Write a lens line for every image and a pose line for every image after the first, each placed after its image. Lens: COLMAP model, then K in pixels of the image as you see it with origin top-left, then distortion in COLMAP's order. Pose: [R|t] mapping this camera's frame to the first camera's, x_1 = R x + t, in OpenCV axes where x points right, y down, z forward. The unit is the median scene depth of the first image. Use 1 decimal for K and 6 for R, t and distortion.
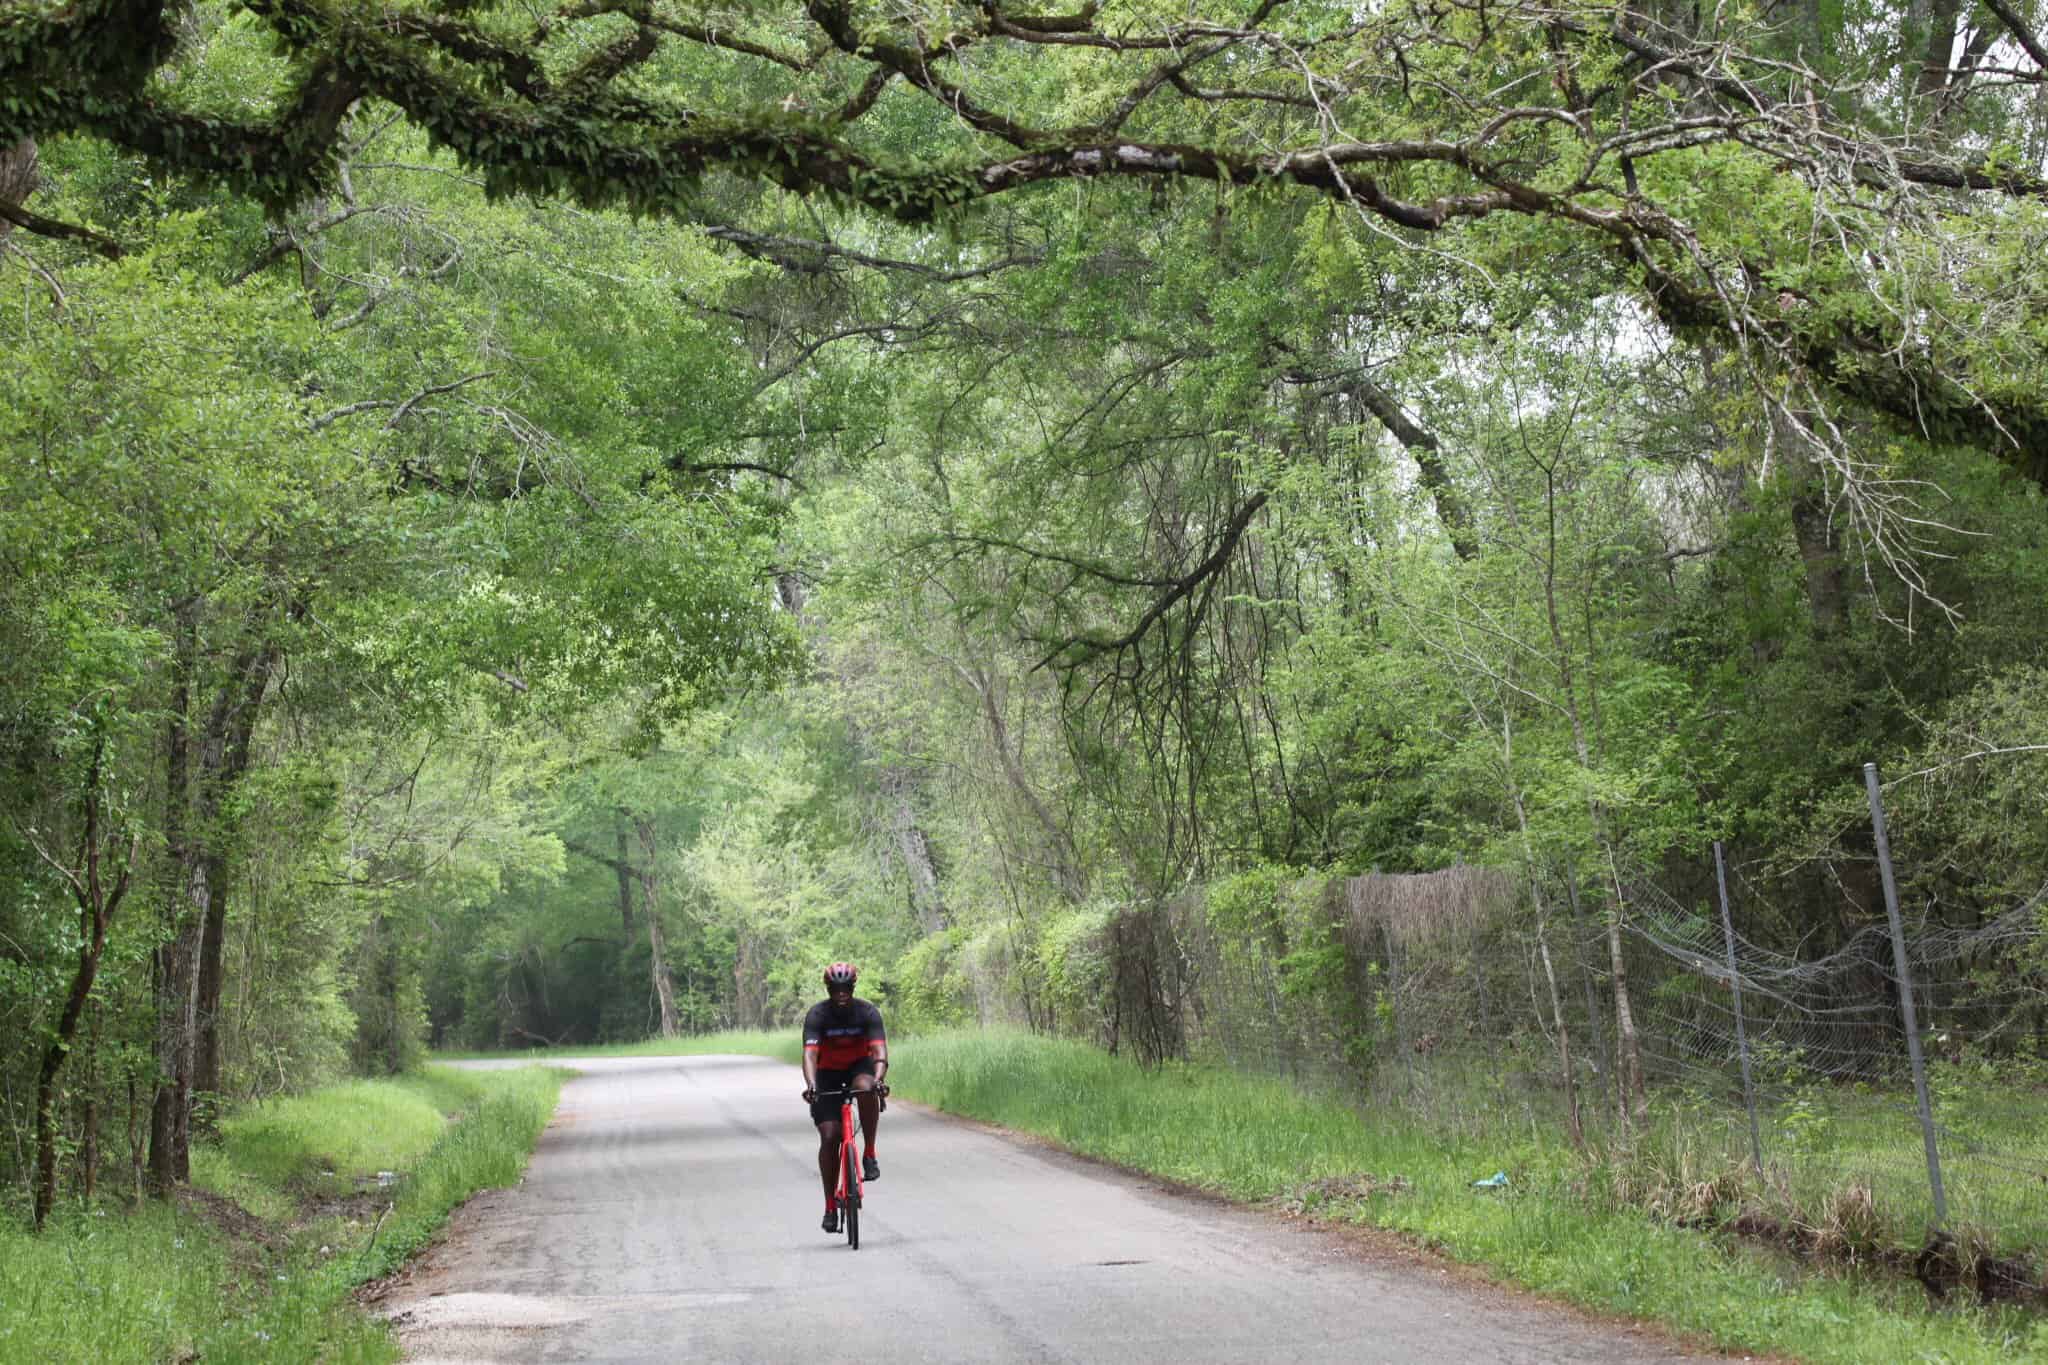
lens RADIAL K [[6774.5, 0, 943.7], [0, 6774.5, 742.4], [0, 0, 1]] dist [-0.359487, -0.865332]
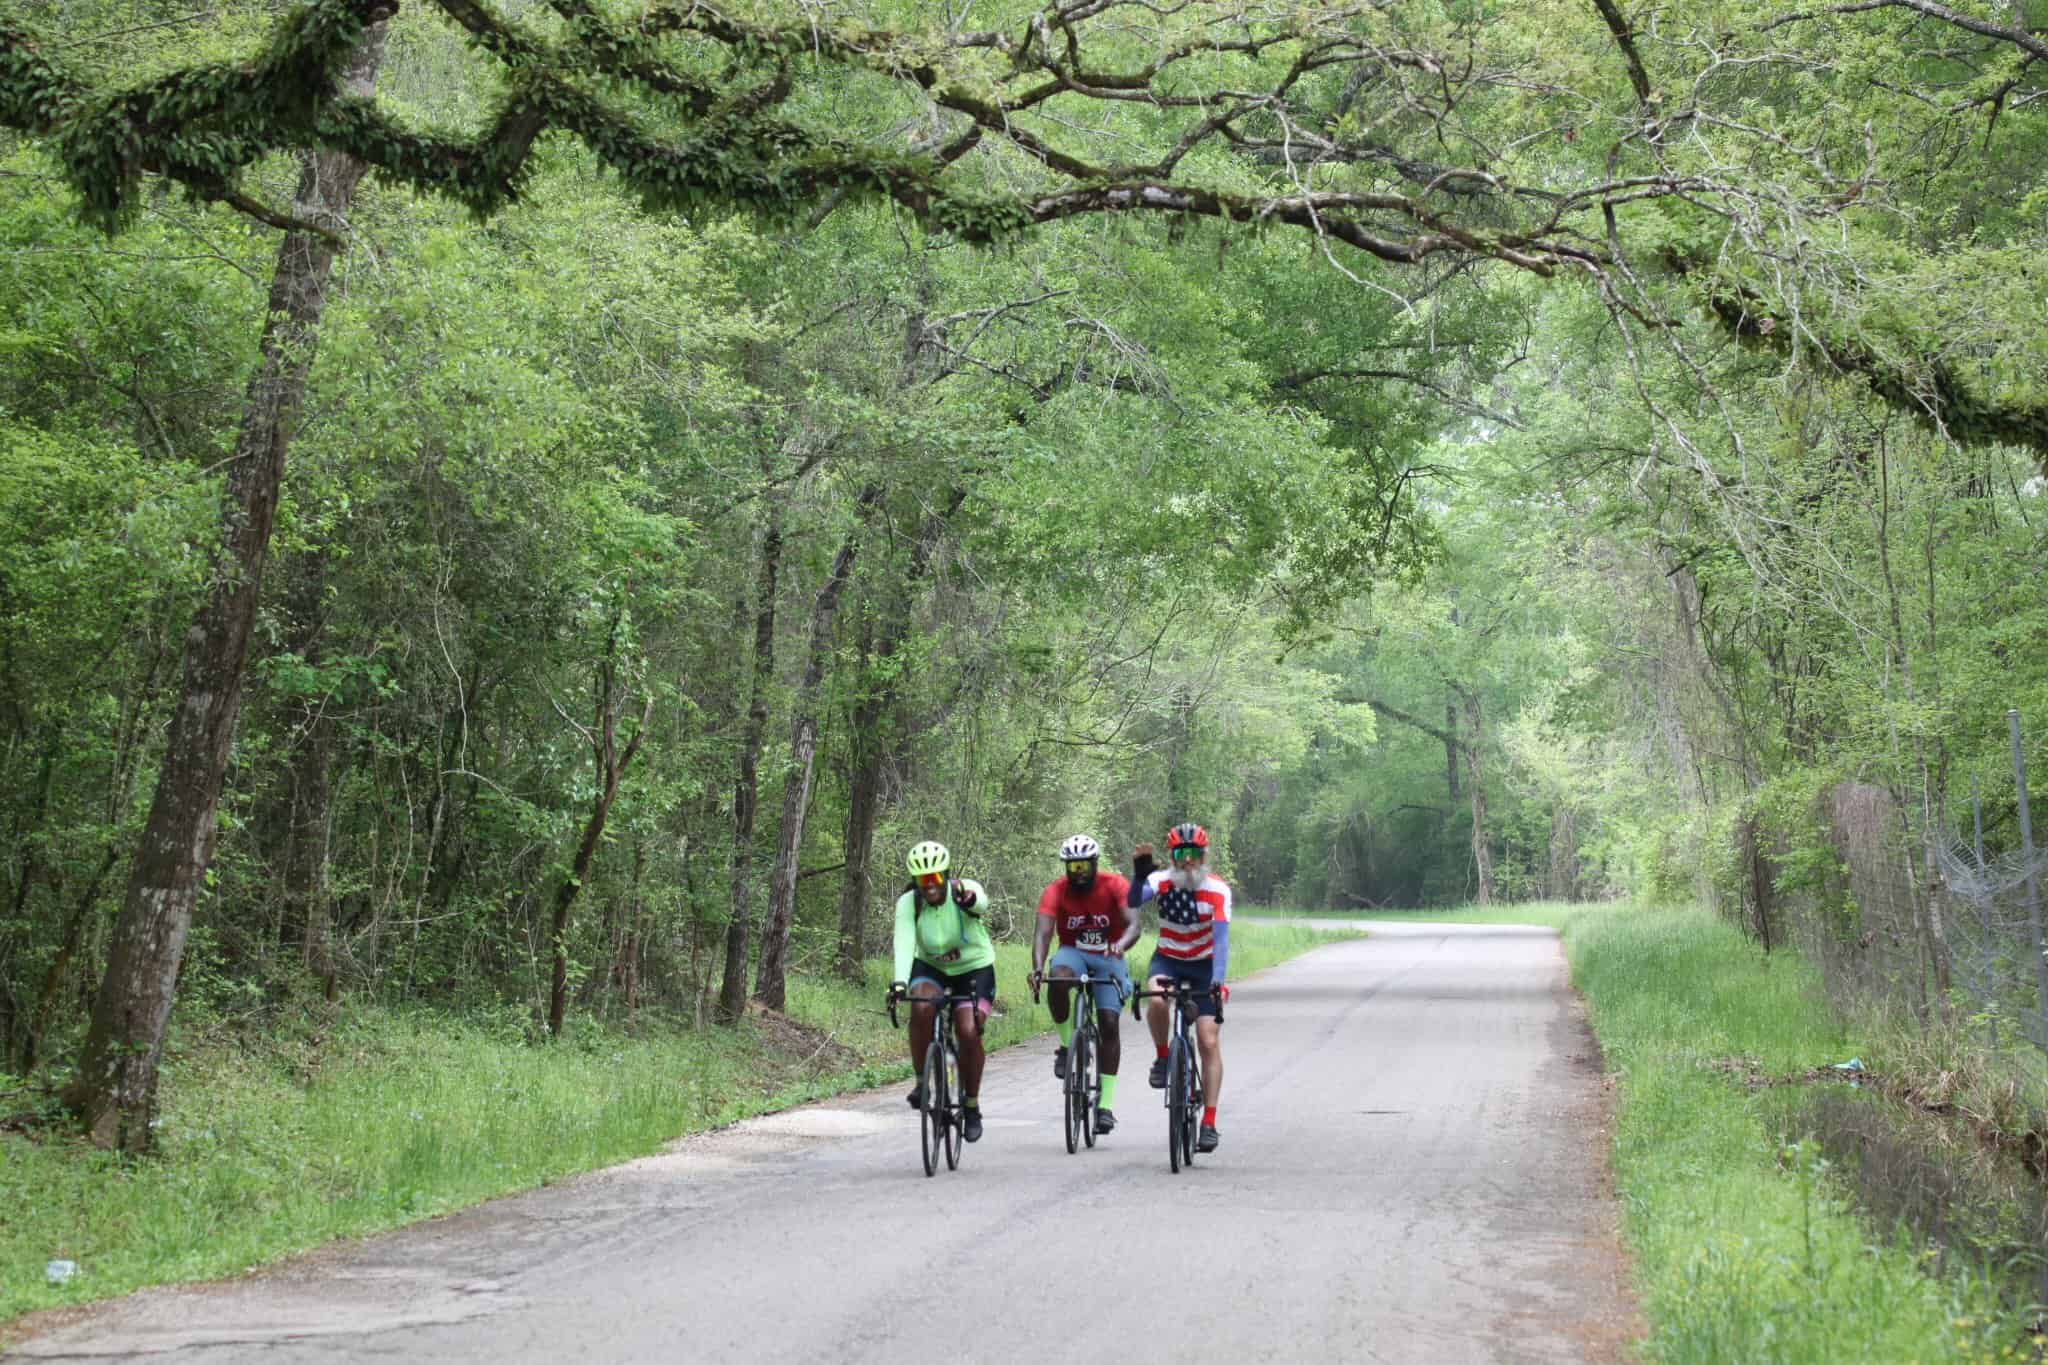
lens RADIAL K [[6751.7, 0, 1064.0], [0, 6751.7, 713.5], [0, 0, 1]] dist [-0.340410, -1.481382]
pose [[0.991595, 0.045314, -0.121184, 0.084562], [-0.043401, 0.998889, 0.018386, -0.007431], [0.121882, -0.012972, 0.992460, -0.113929]]
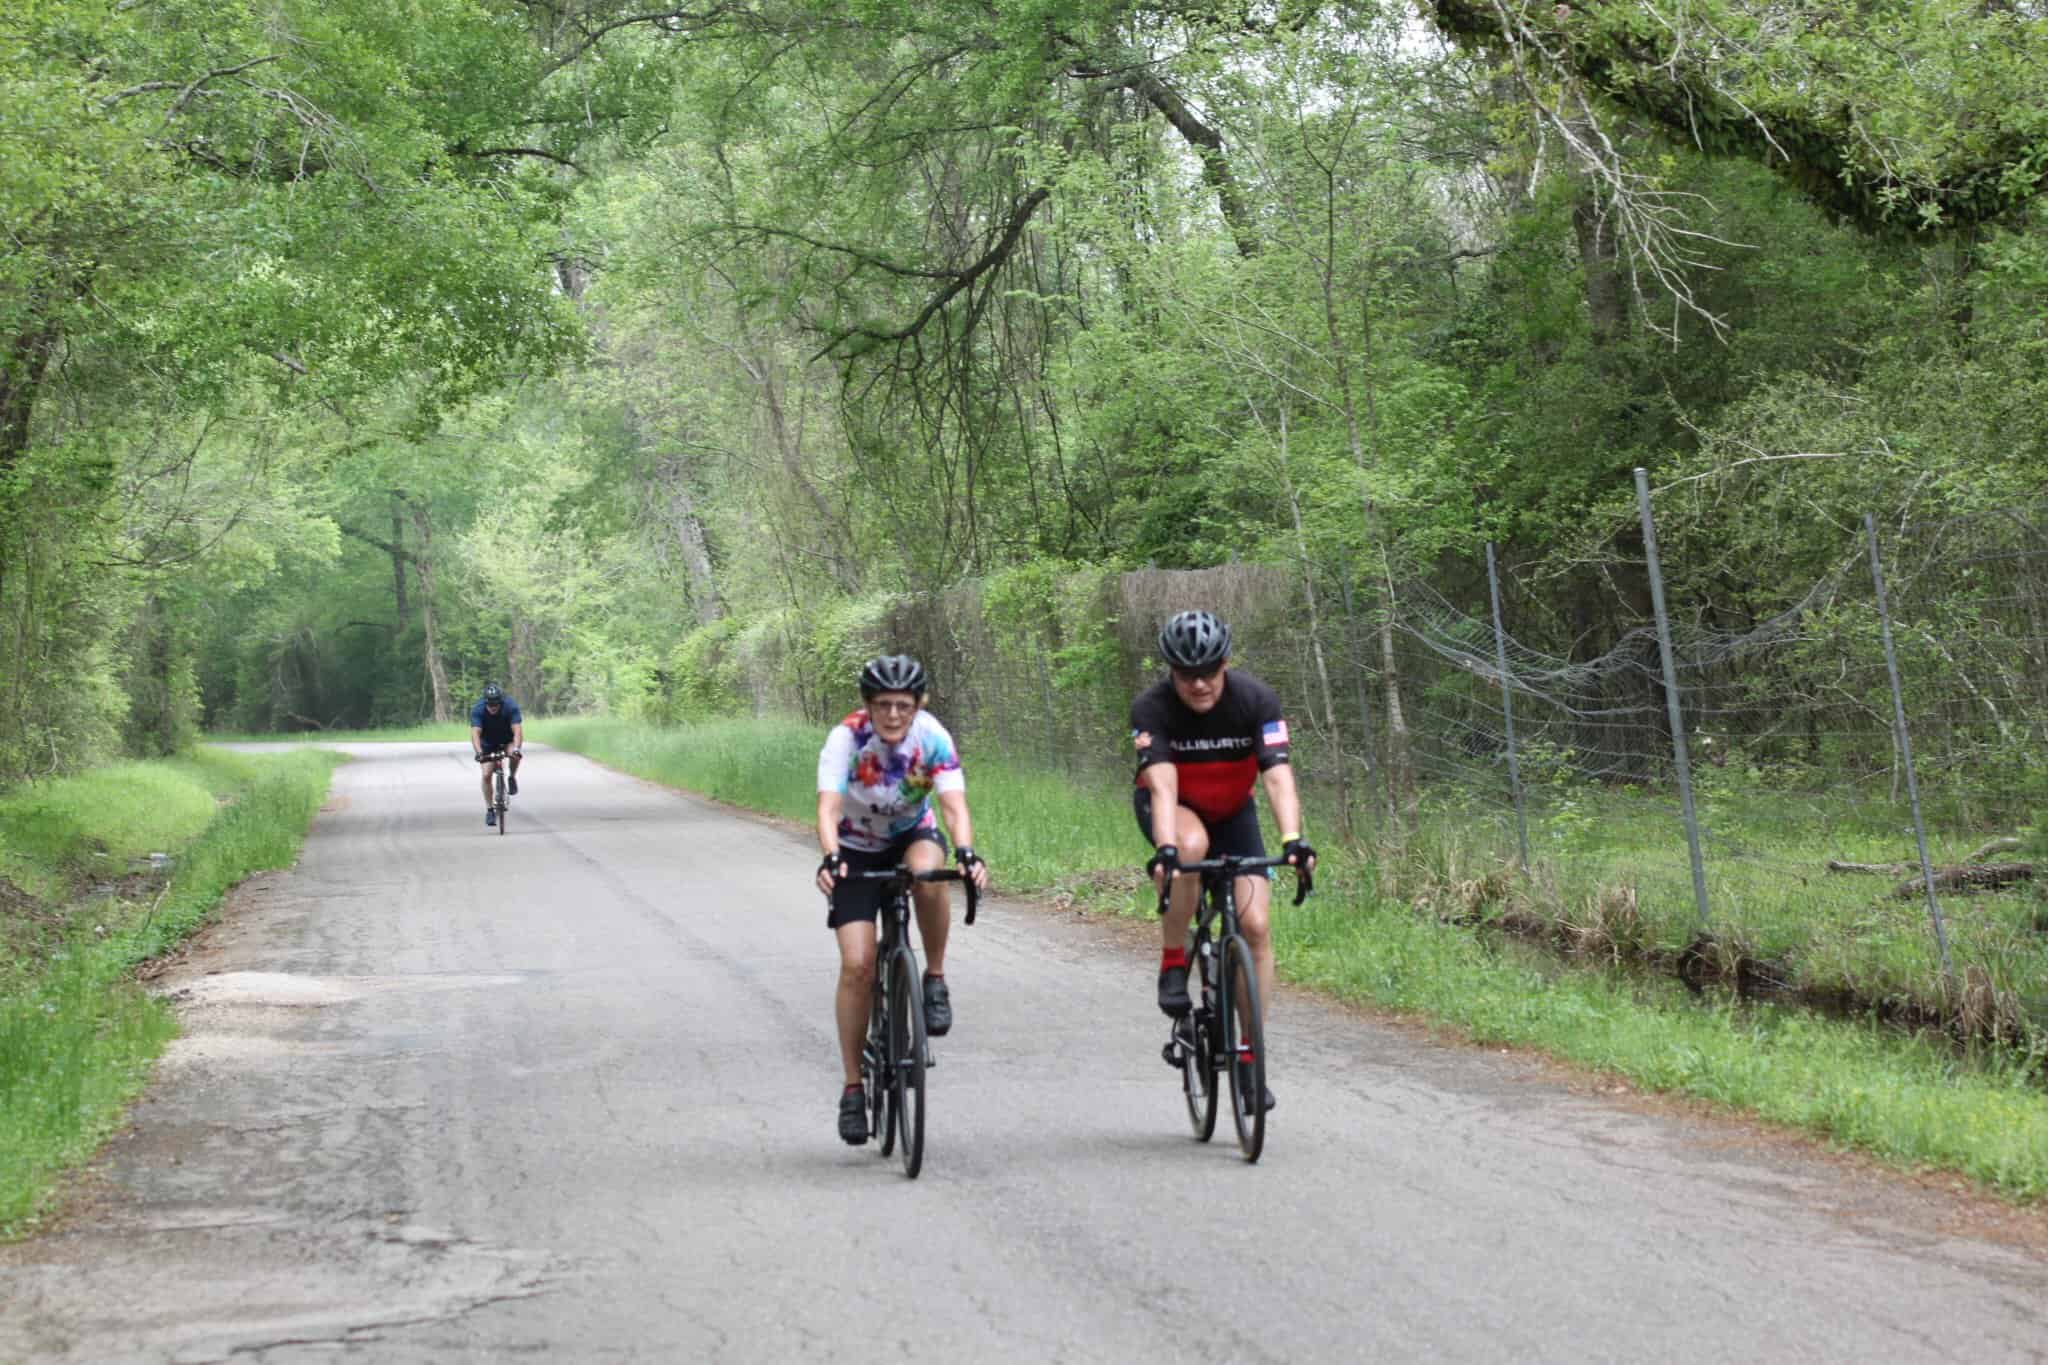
lens RADIAL K [[6825.6, 0, 1024.0], [0, 6825.6, 682.5], [0, 0, 1]] dist [-0.334292, 0.017368]
pose [[0.998891, 0.014418, 0.044829, -0.000180], [-0.016052, 0.999212, 0.036306, -0.000249], [-0.044270, -0.036985, 0.998335, -0.013258]]
